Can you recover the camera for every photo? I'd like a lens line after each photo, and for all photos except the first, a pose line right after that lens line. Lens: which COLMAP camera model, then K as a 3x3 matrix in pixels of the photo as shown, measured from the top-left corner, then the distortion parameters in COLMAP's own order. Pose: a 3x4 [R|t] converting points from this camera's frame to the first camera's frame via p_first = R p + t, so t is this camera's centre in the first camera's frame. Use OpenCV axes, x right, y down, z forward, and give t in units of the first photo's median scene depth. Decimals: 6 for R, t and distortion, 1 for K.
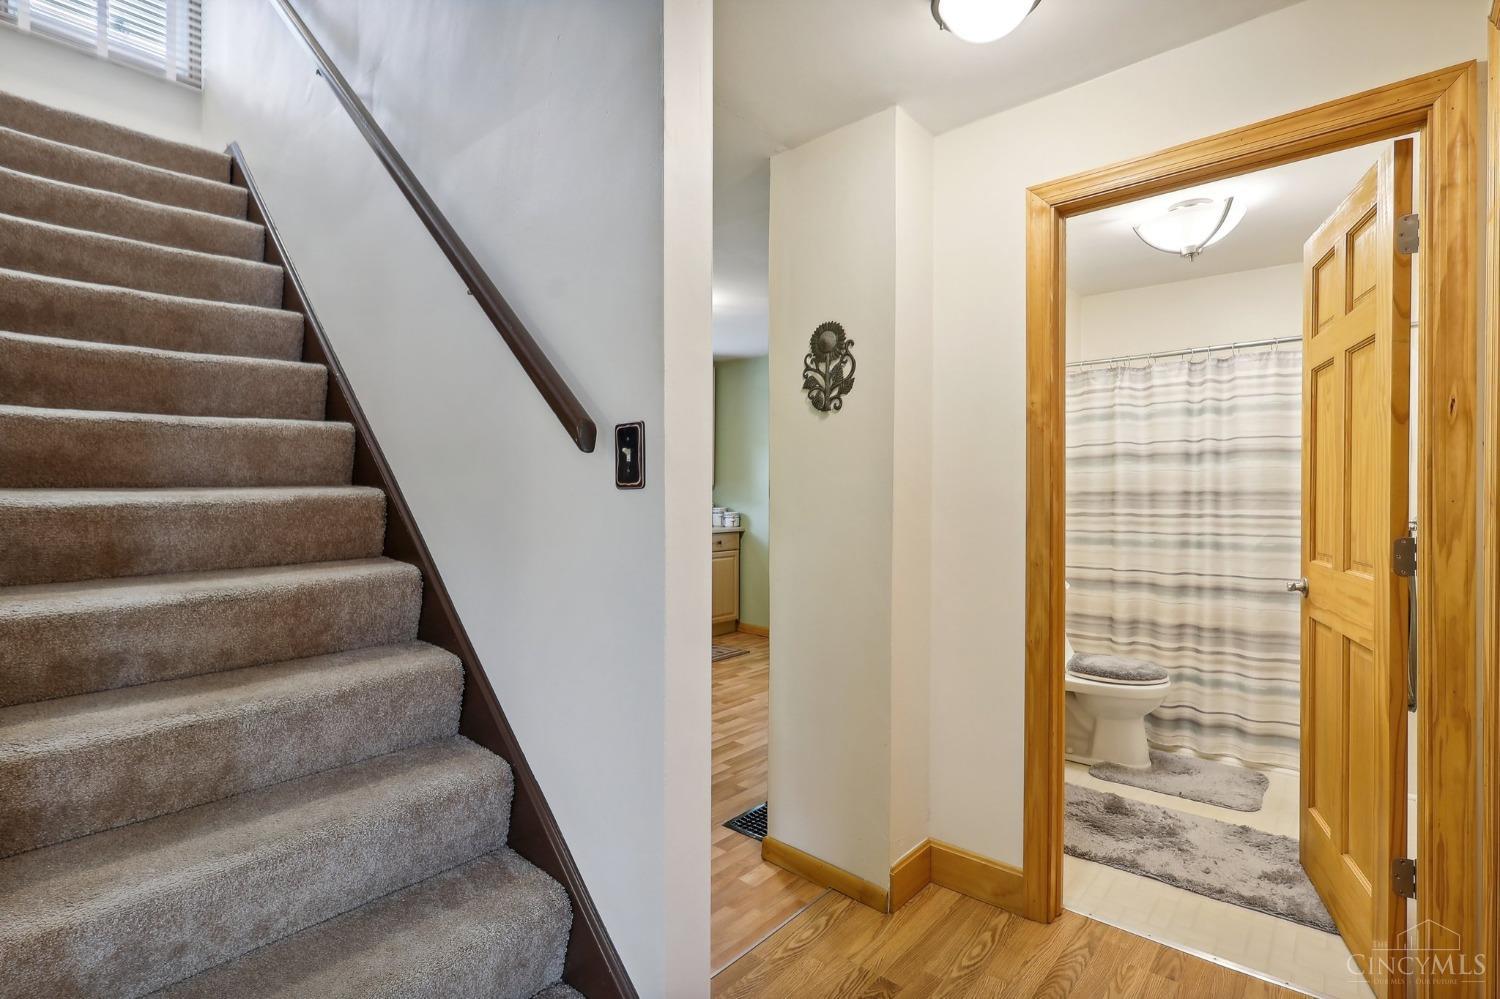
lens RADIAL K [[716.9, 0, 747.1], [0, 716.9, 497.0], [0, 0, 1]] dist [0.001739, 0.000852]
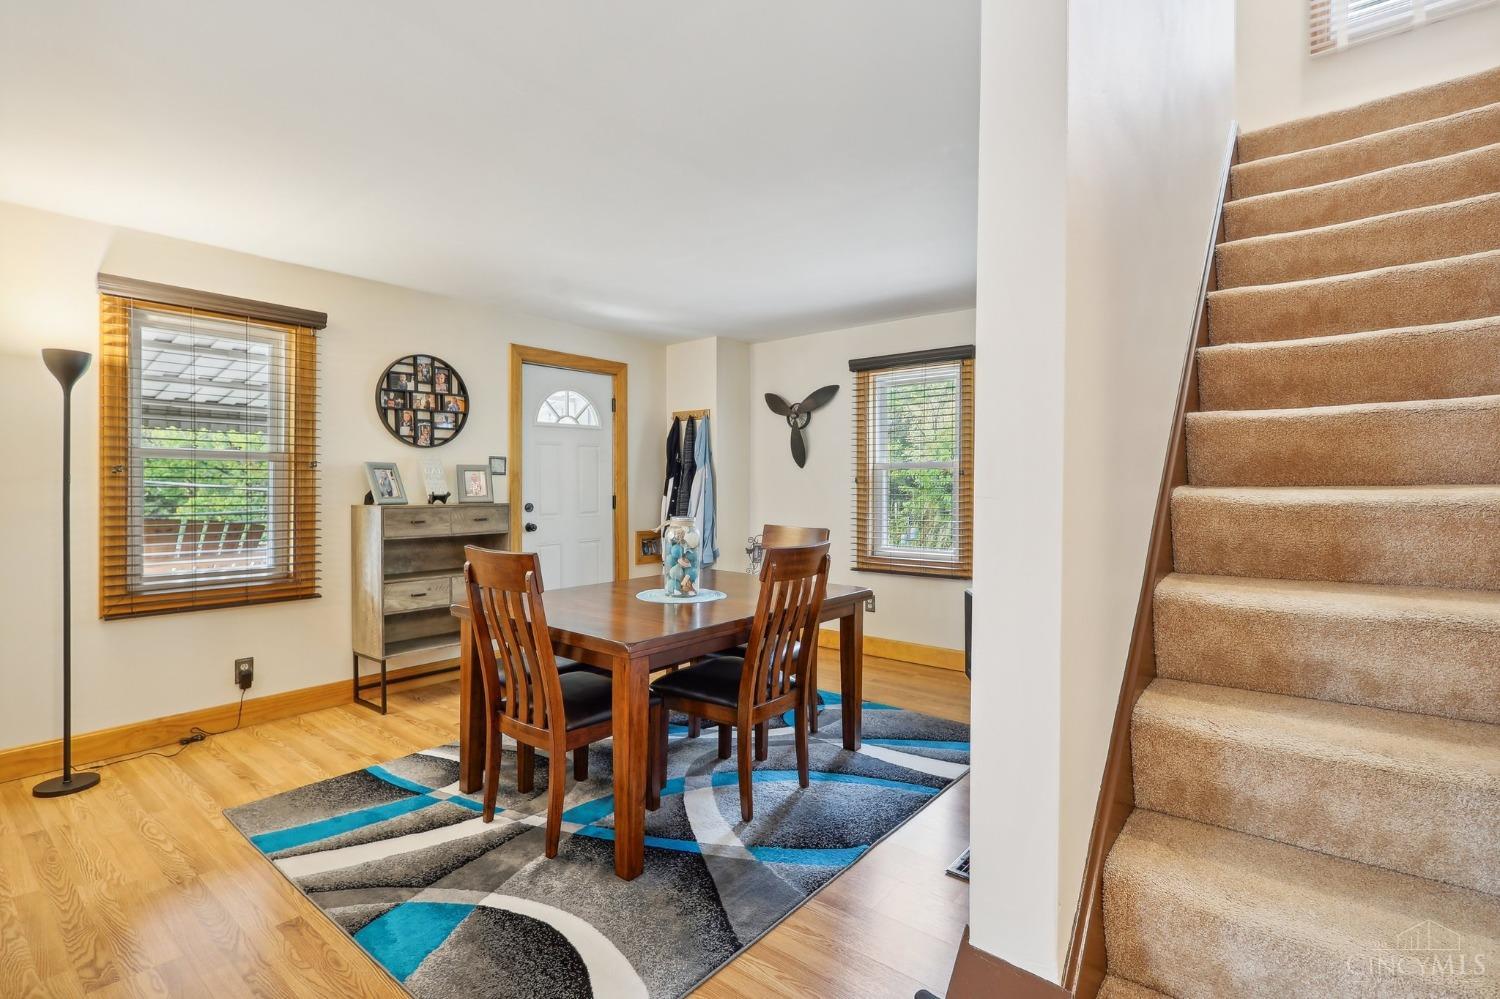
lens RADIAL K [[716.9, 0, 740.1], [0, 716.9, 495.2], [0, 0, 1]] dist [0.001739, 0.000852]
pose [[0.020549, 0.003893, -0.999781, 0.011418], [-0.007538, 0.999965, 0.003739, 0.000657], [0.999760, 0.007459, 0.020578, 0.065664]]
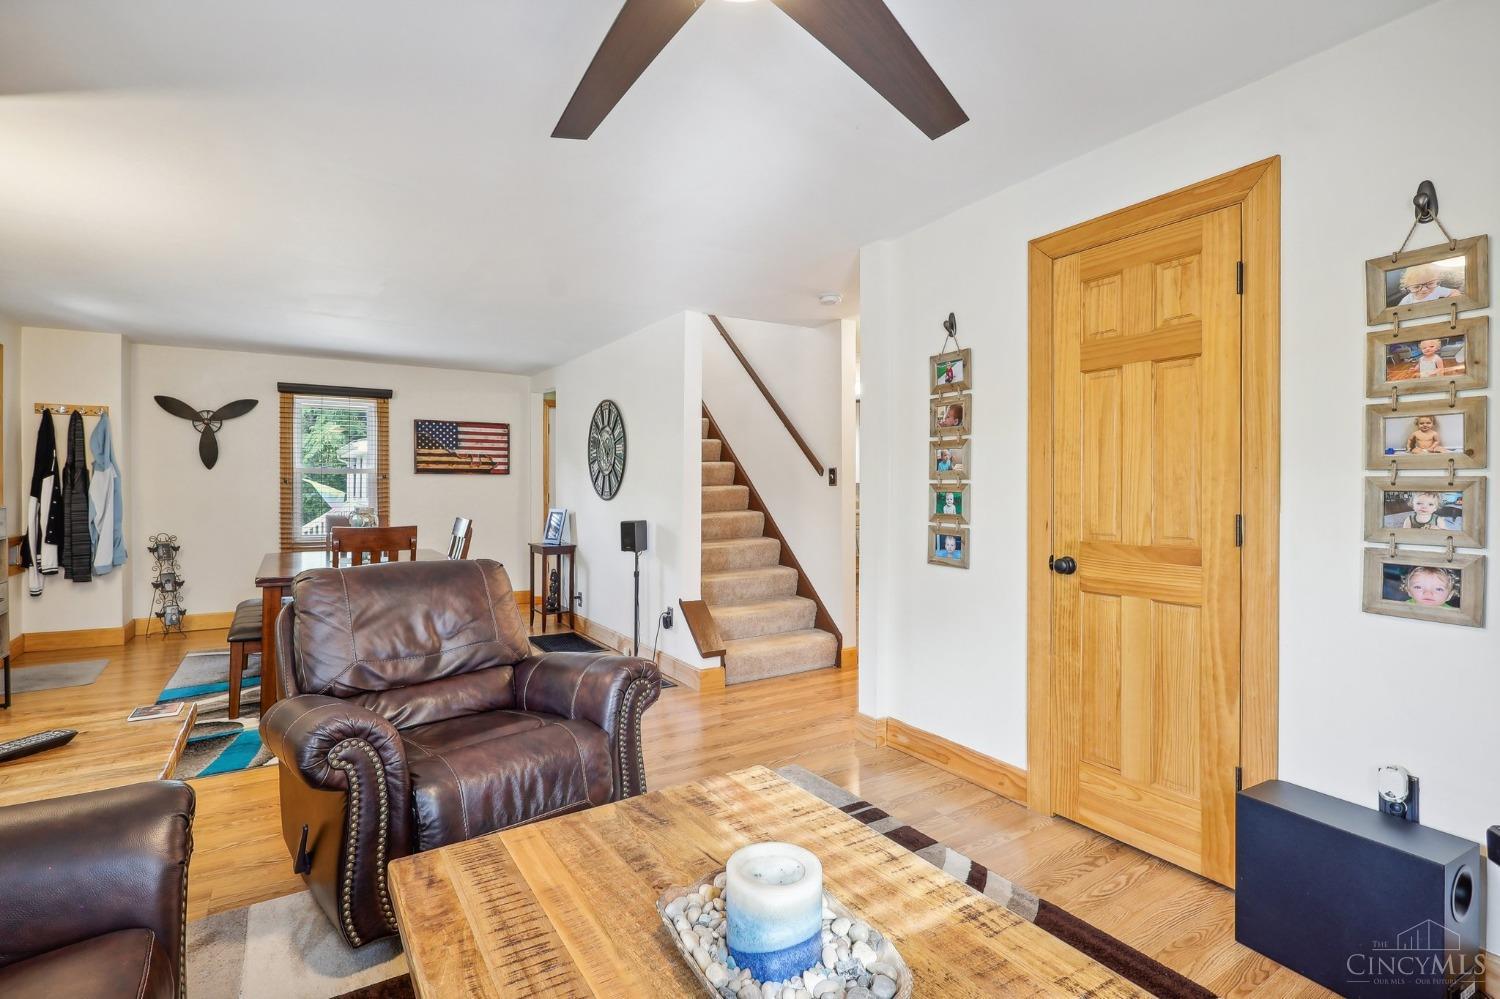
lens RADIAL K [[716.9, 0, 750.4], [0, 716.9, 492.1], [0, 0, 1]] dist [0.001739, 0.000852]
pose [[0.961700, -0.004483, -0.274066, 0.220346], [0.004611, 0.999989, -0.000177, 0.009730], [0.274064, -0.001093, 0.961711, -1.334947]]
